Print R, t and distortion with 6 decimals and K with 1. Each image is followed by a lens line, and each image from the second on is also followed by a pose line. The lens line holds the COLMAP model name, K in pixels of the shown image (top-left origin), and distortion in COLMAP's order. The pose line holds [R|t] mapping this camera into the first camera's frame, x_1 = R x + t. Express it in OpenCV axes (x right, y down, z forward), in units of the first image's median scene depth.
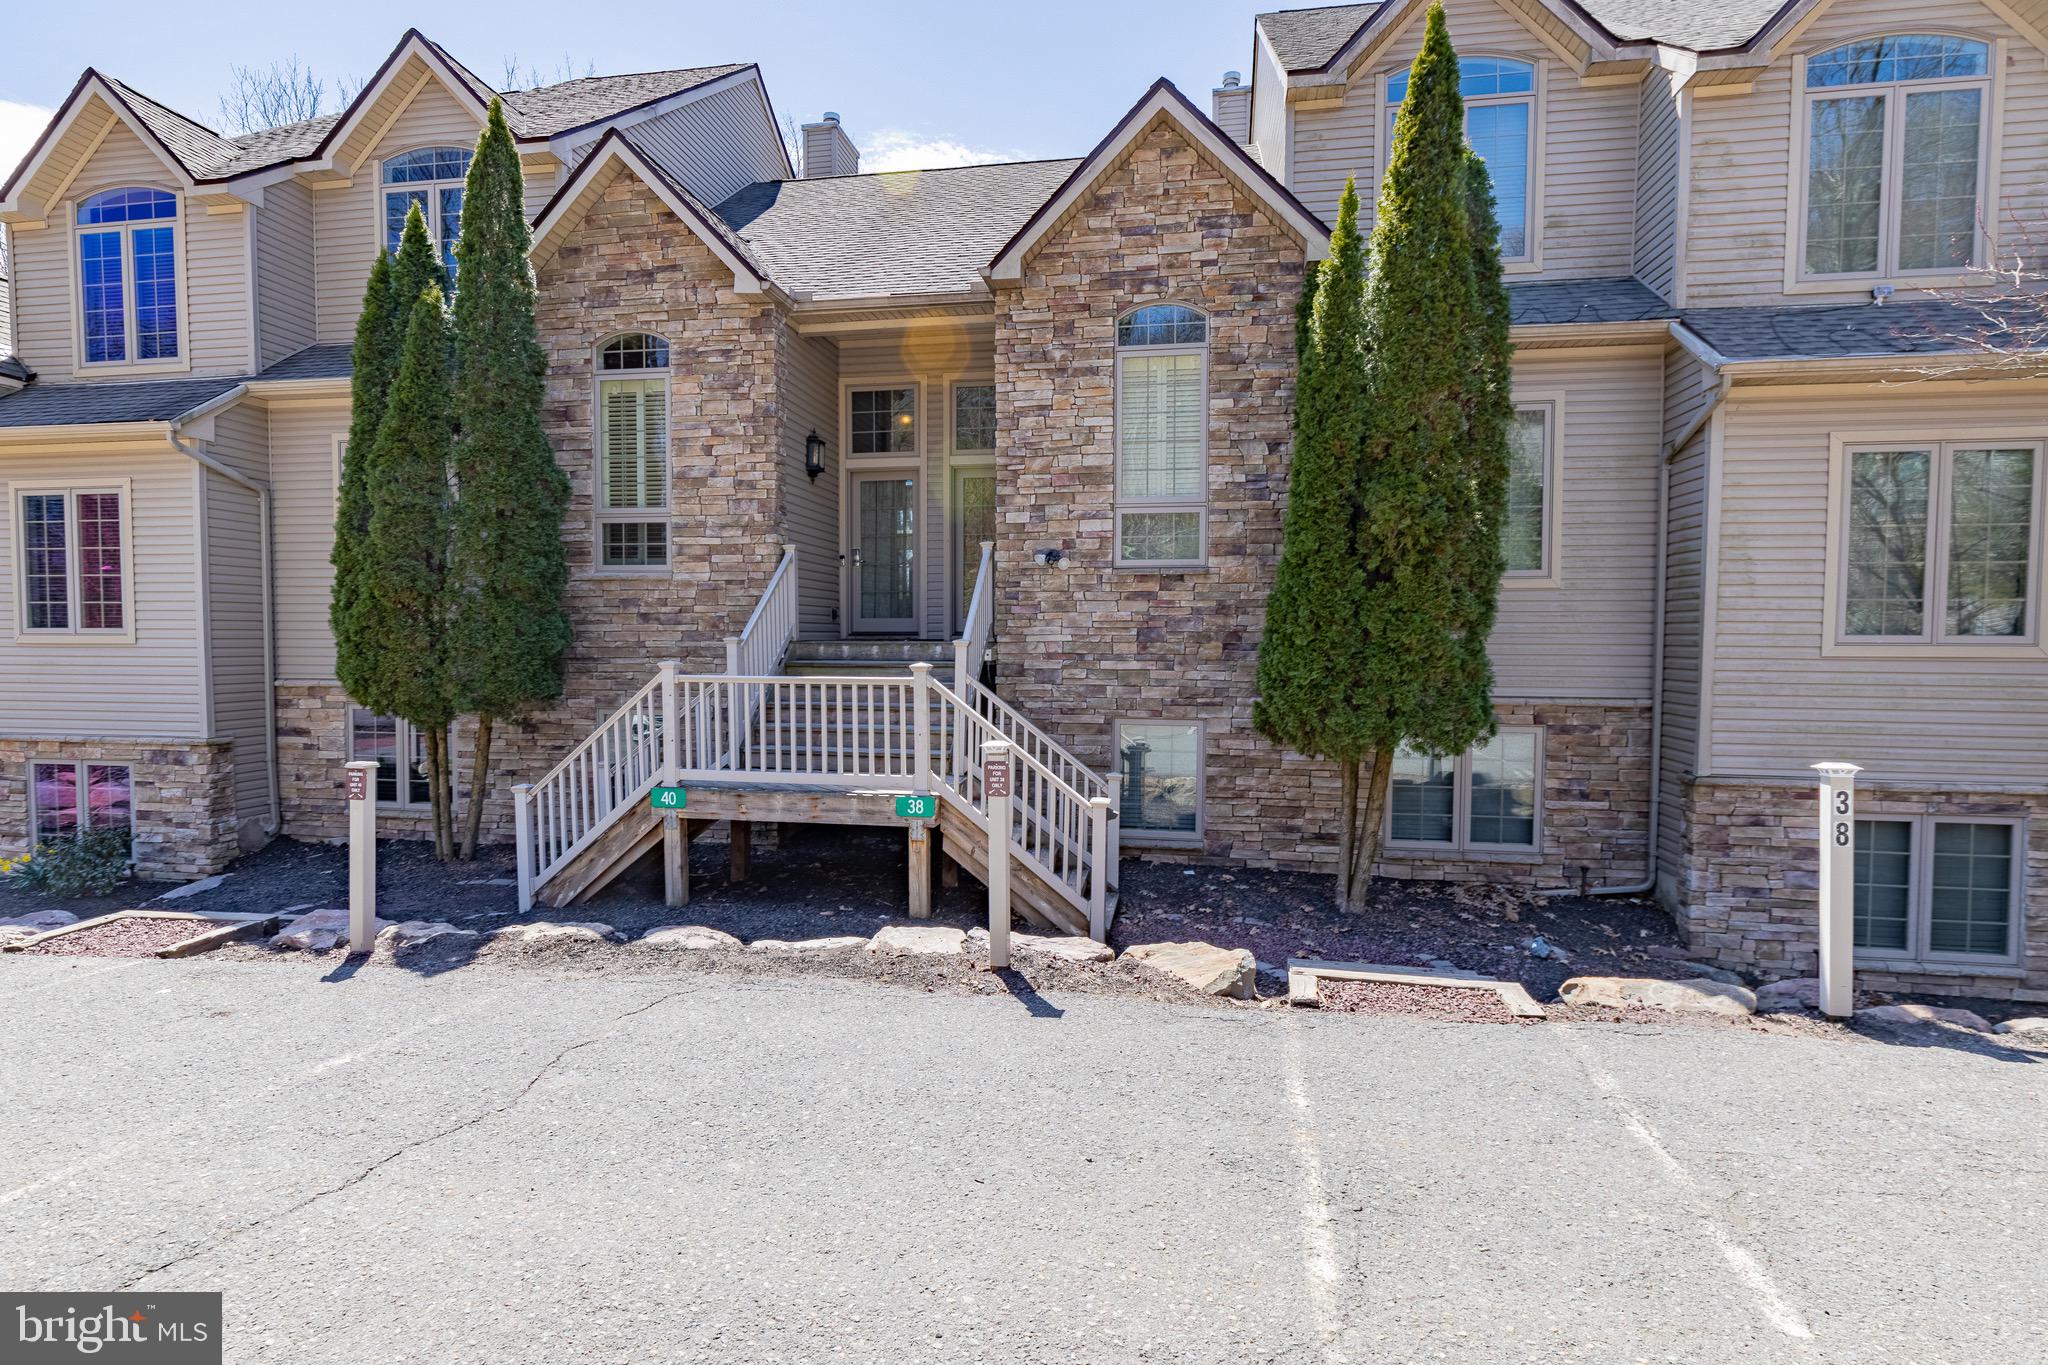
lens RADIAL K [[997.1, 0, 1019.4], [0, 997.1, 681.9], [0, 0, 1]] dist [-0.002582, 0.001355]
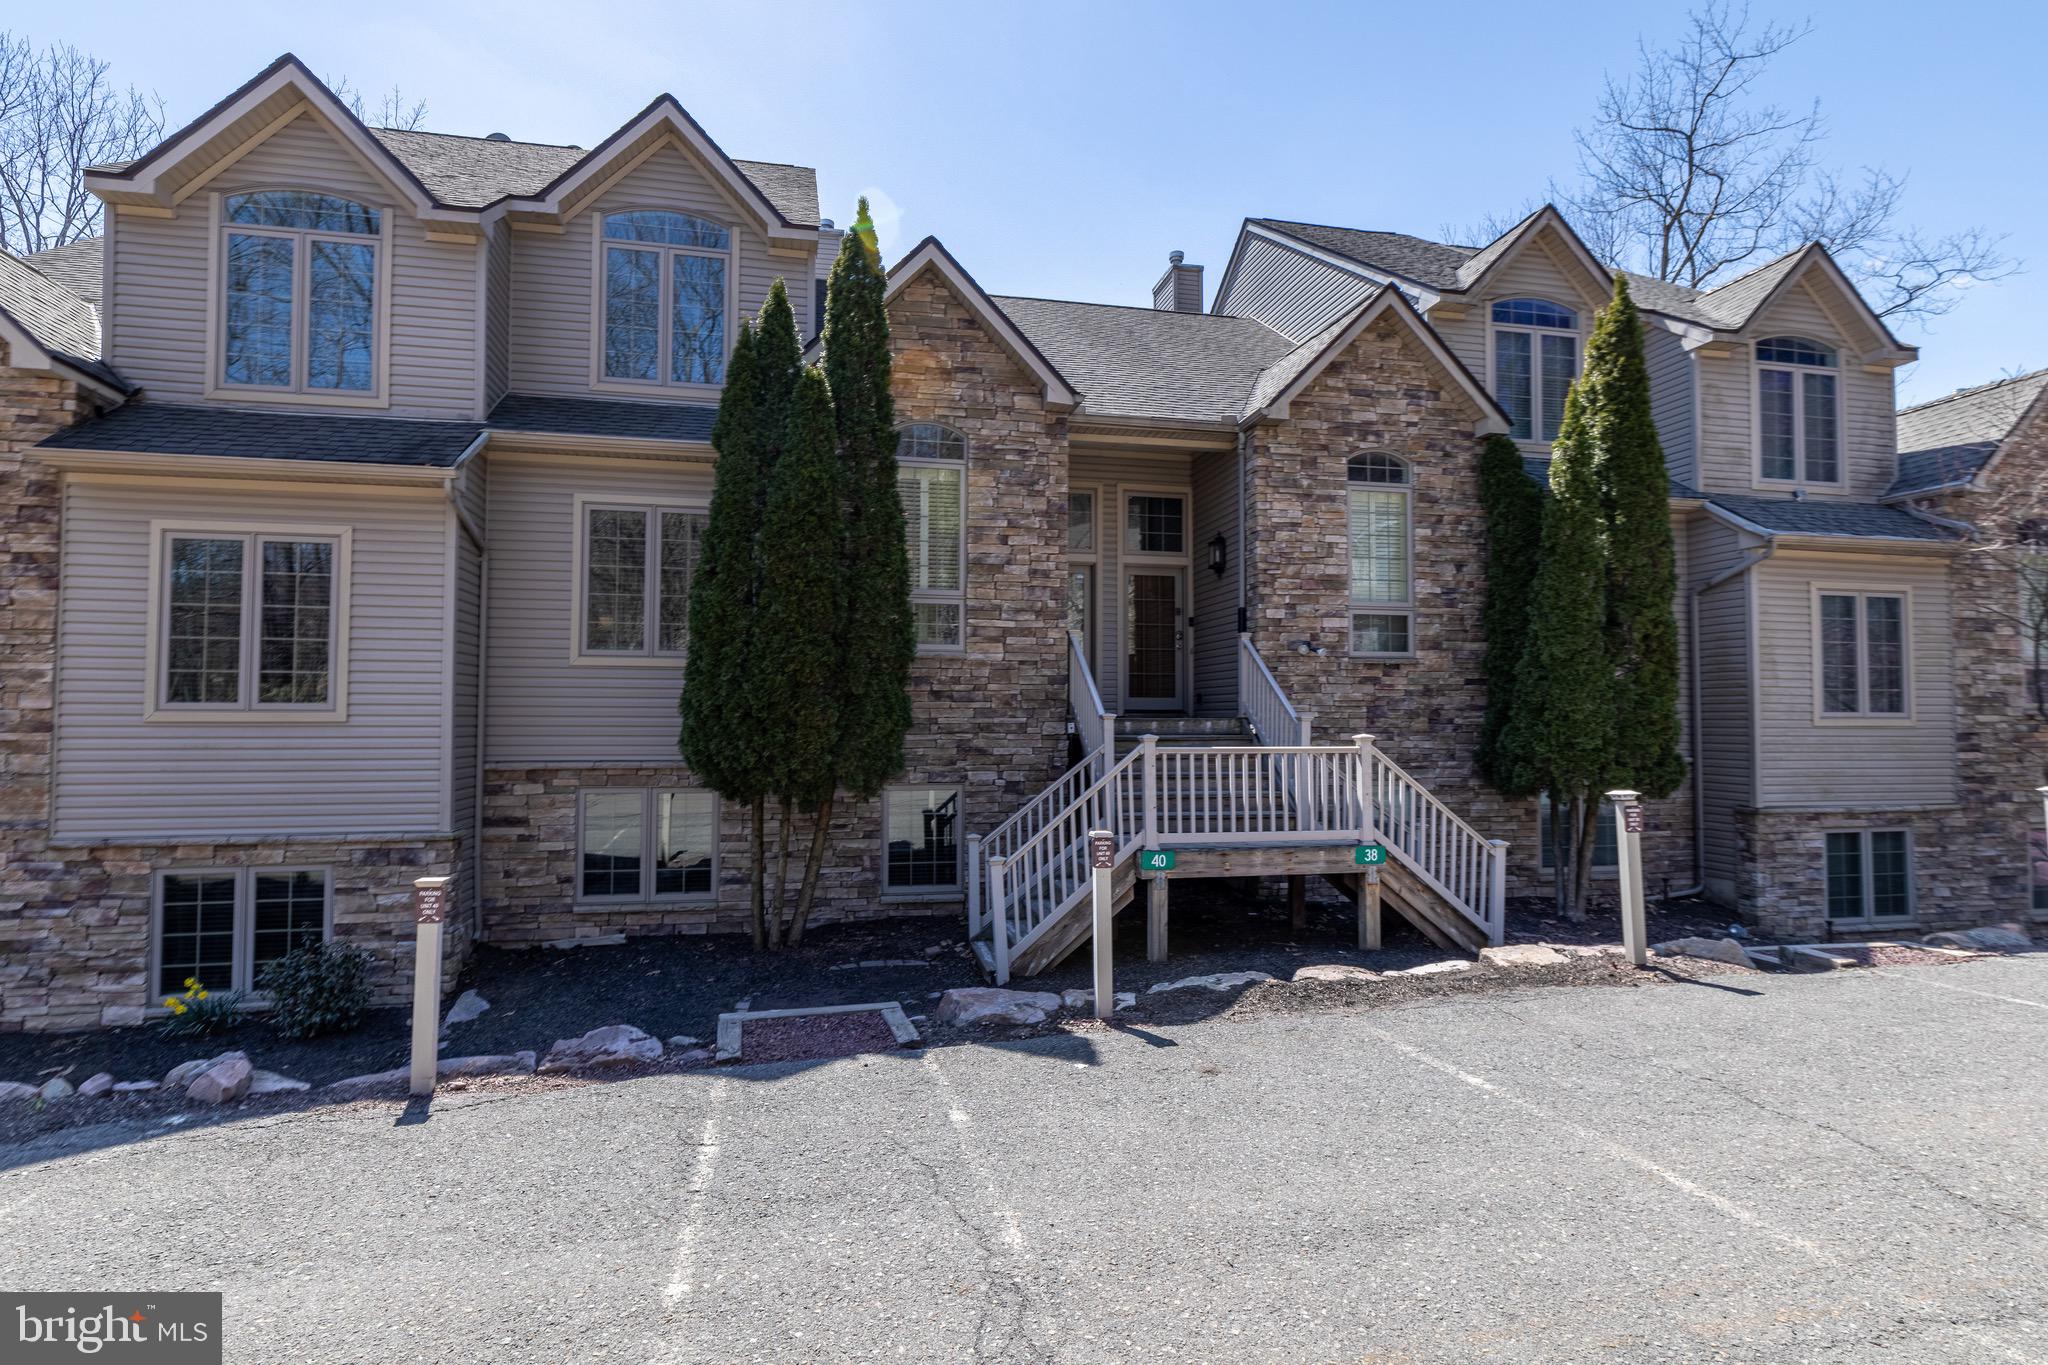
lens RADIAL K [[940.3, 0, 1022.6], [0, 940.3, 687.6], [0, 0, 1]] dist [-0.001735, 0.000268]
pose [[0.935468, 0.010069, 0.353268, -0.685184], [0.017207, 0.997111, -0.073986, 0.001410], [-0.352992, 0.075290, 0.932592, 0.065609]]
